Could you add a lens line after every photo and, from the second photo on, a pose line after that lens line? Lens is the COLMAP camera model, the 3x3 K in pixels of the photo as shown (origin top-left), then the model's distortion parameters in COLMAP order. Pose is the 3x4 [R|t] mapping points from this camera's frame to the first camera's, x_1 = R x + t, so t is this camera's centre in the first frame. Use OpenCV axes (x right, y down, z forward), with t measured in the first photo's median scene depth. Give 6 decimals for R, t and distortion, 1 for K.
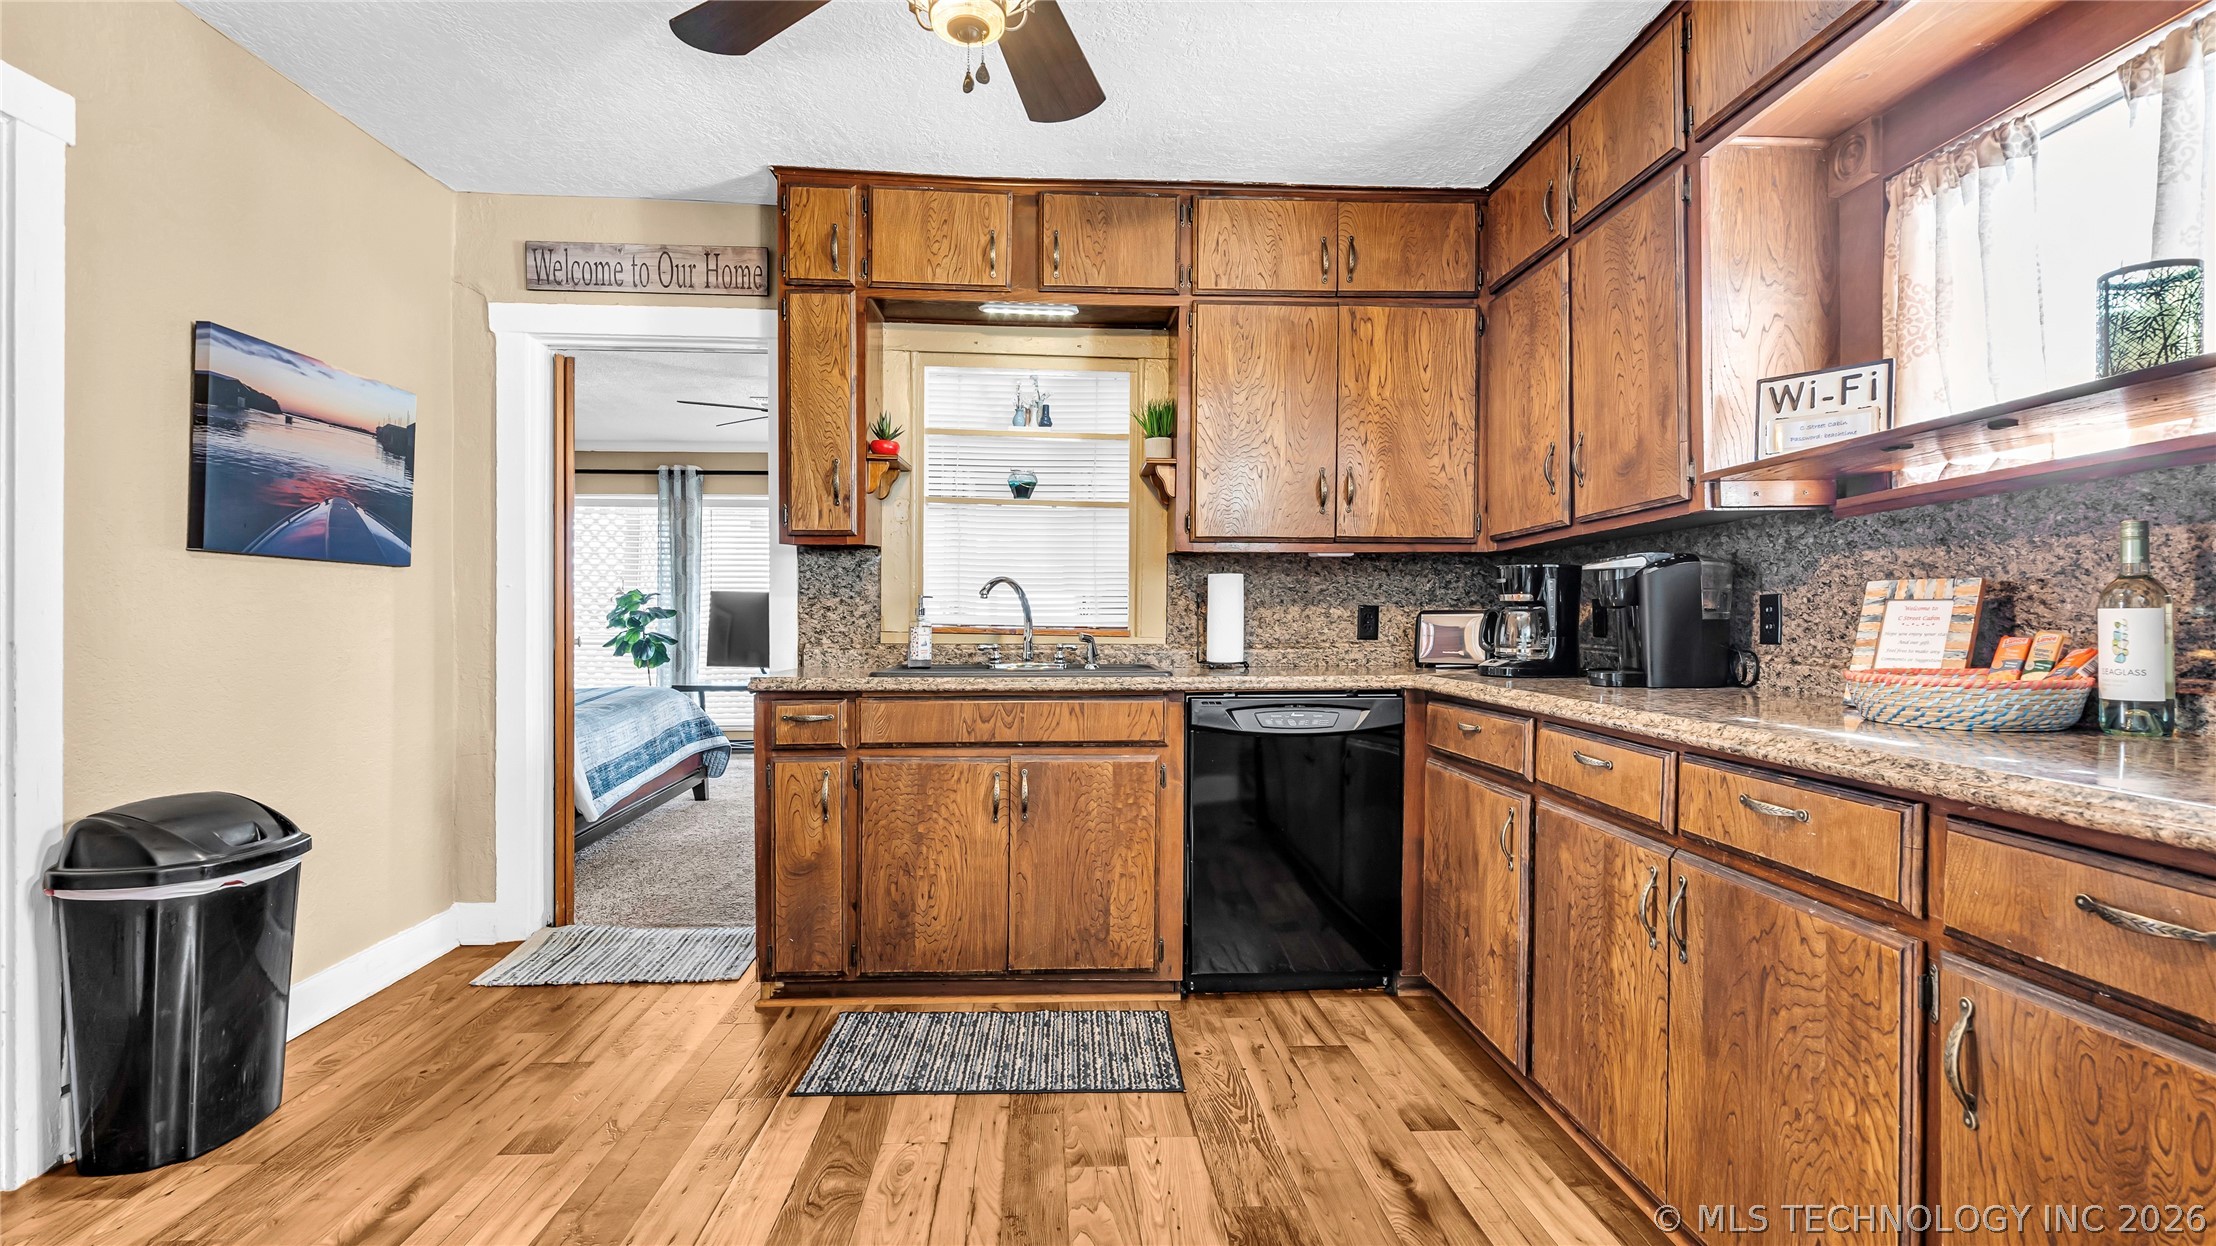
lens RADIAL K [[1054.7, 0, 1101.9], [0, 1054.7, 615.9], [0, 0, 1]] dist [0.003838, 0.001914]
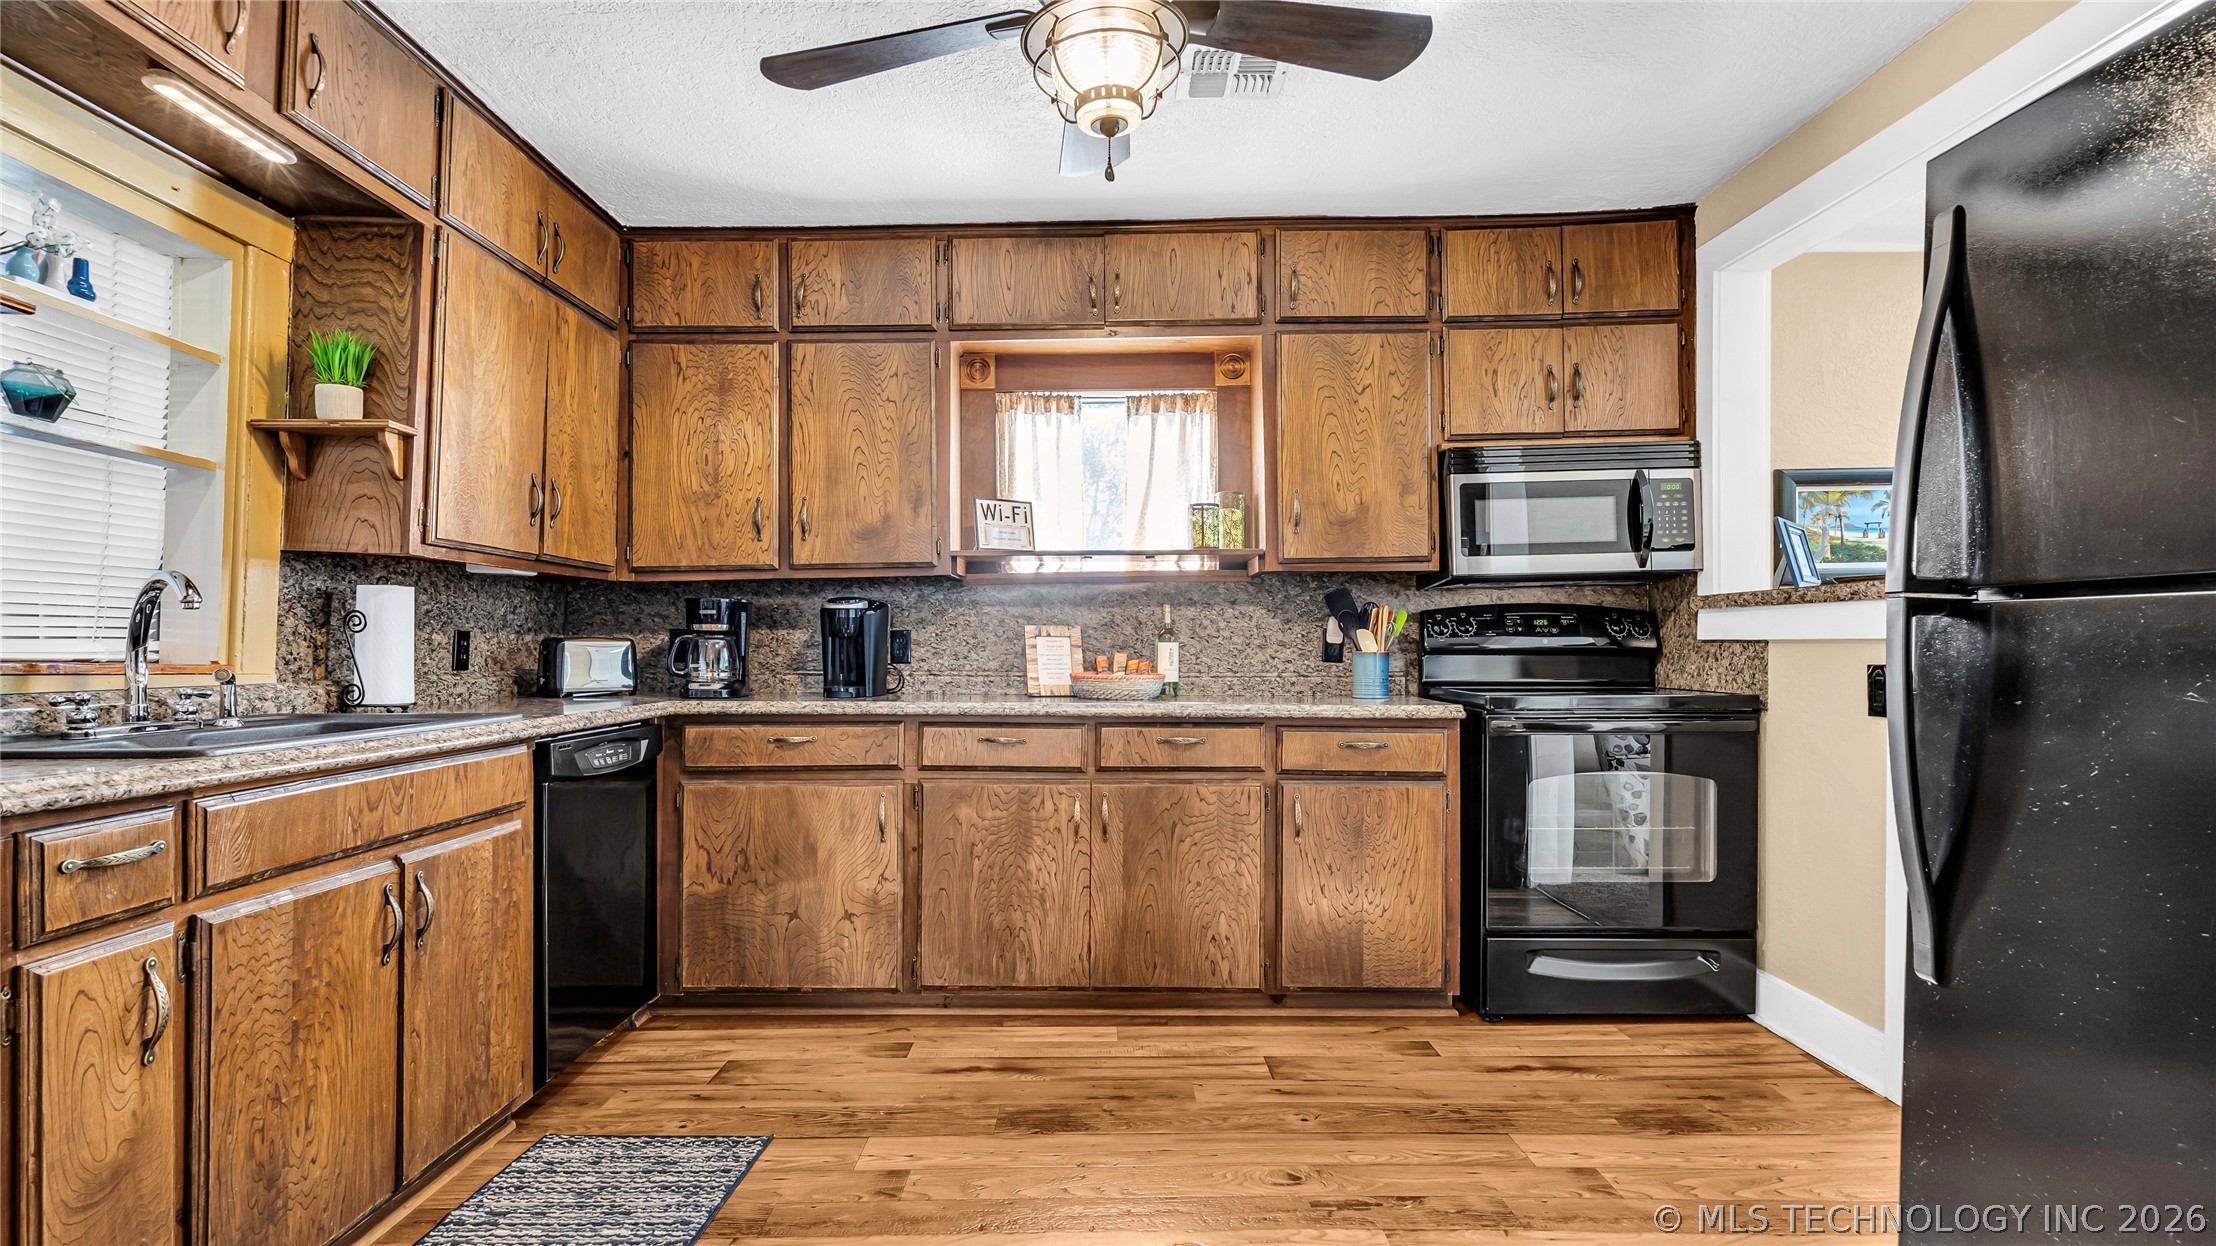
lens RADIAL K [[1054.7, 0, 1098.1], [0, 1054.7, 648.7], [0, 0, 1]] dist [0.003838, 0.001914]
pose [[0.056873, -0.000564, 0.998381, -0.720295], [-0.004266, 0.999991, 0.000808, 0.002815], [-0.998372, -0.004305, 0.056870, 0.541850]]
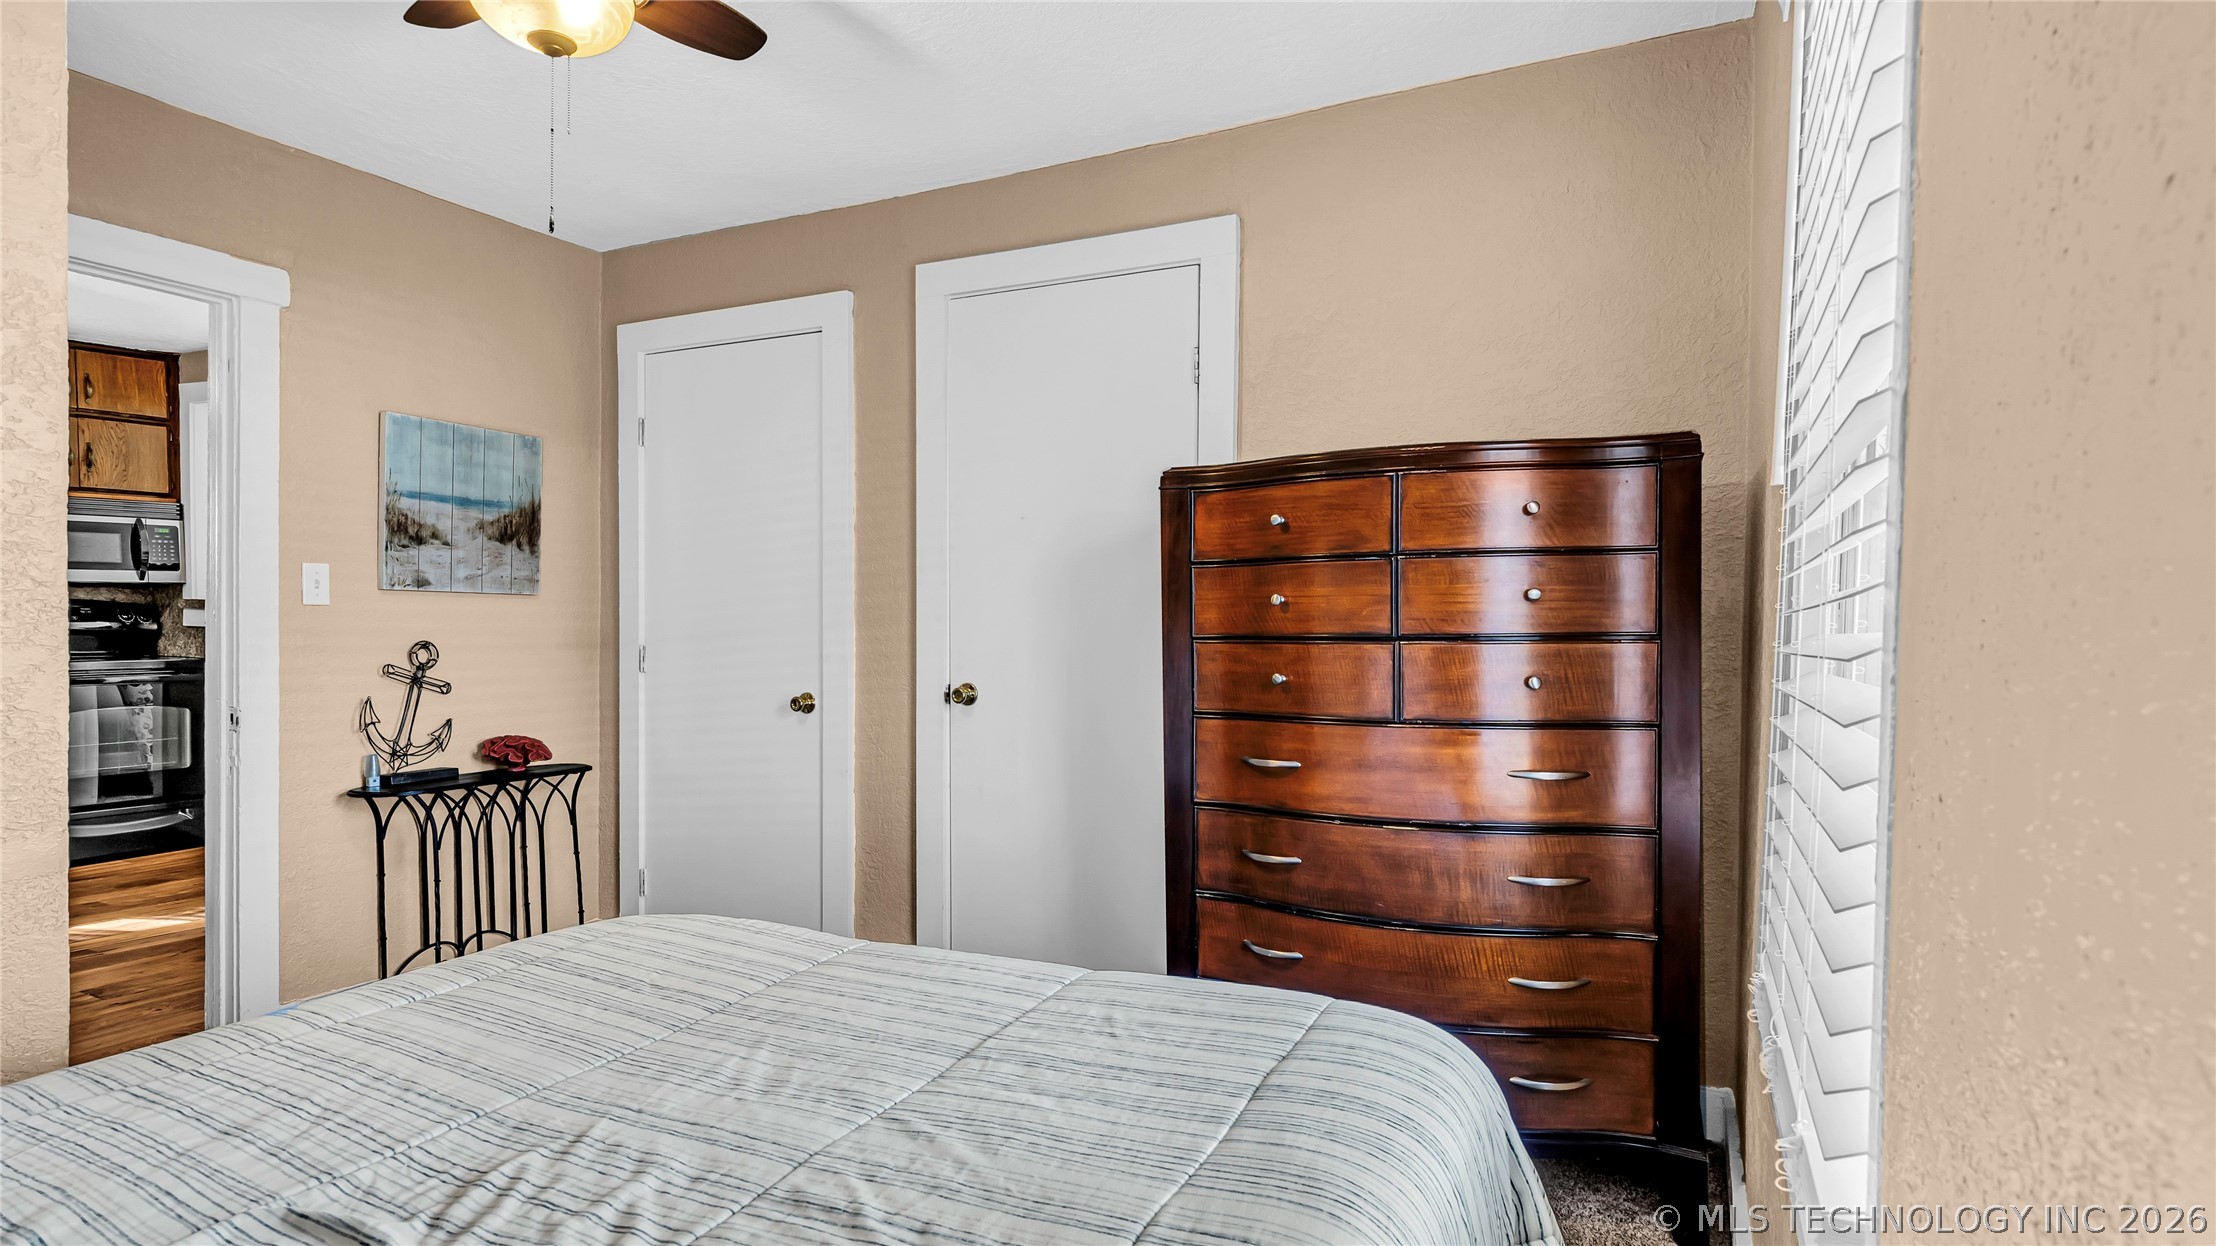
lens RADIAL K [[1148.7, 0, 1104.8], [0, 1148.7, 642.7], [0, 0, 1]] dist [0.004978, 0.001351]
pose [[-0.876168, -0.022737, 0.481469, -1.940285], [-0.011601, 0.999592, 0.026094, -0.049824], [-0.481866, 0.017277, -0.876075, 0.956719]]
